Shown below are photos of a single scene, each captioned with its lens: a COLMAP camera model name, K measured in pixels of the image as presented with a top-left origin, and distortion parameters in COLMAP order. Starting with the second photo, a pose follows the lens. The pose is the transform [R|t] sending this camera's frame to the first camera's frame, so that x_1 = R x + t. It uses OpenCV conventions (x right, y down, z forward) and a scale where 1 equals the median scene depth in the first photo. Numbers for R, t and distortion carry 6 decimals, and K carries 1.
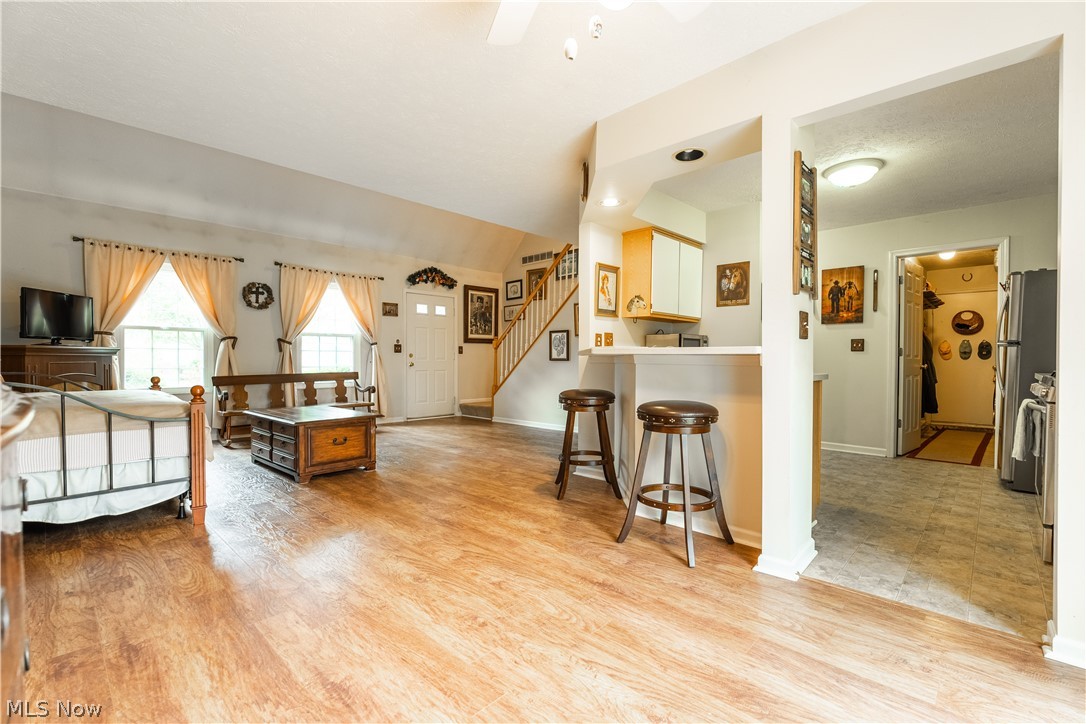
lens RADIAL K [[473.6, 0, 552.5], [0, 473.6, 363.4], [0, 0, 1]] dist [0.000566, 0.000262]
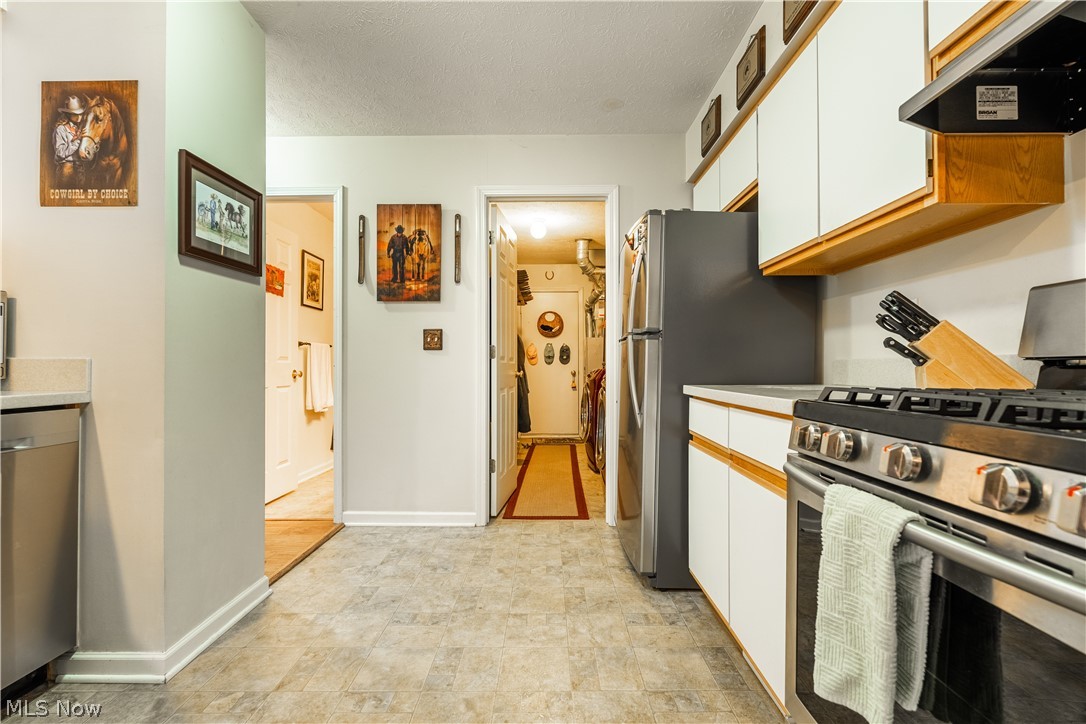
lens RADIAL K [[480.9, 0, 547.5], [0, 480.9, 363.3], [0, 0, 1]] dist [-0.005886, 0.000330]
pose [[0.731591, -0.002573, 0.681739, 0.329581], [0.012847, 0.999867, -0.010013, -0.001900], [-0.681623, 0.016083, 0.731527, 0.452314]]
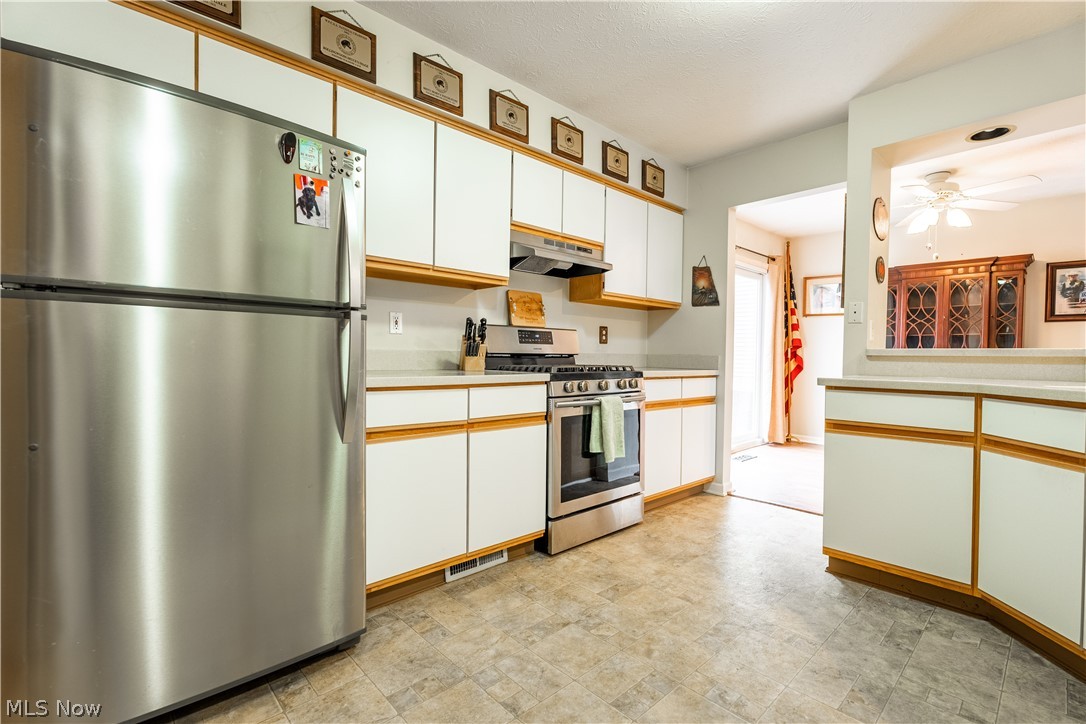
lens RADIAL K [[489.1, 0, 559.3], [0, 489.1, 360.5], [0, 0, 1]] dist [-0.001833, -0.000274]
pose [[-0.998607, -0.017844, 0.049656, 0.521378], [-0.016727, 0.999600, 0.022817, -0.008198], [-0.050043, 0.021954, -0.998506, 0.983054]]
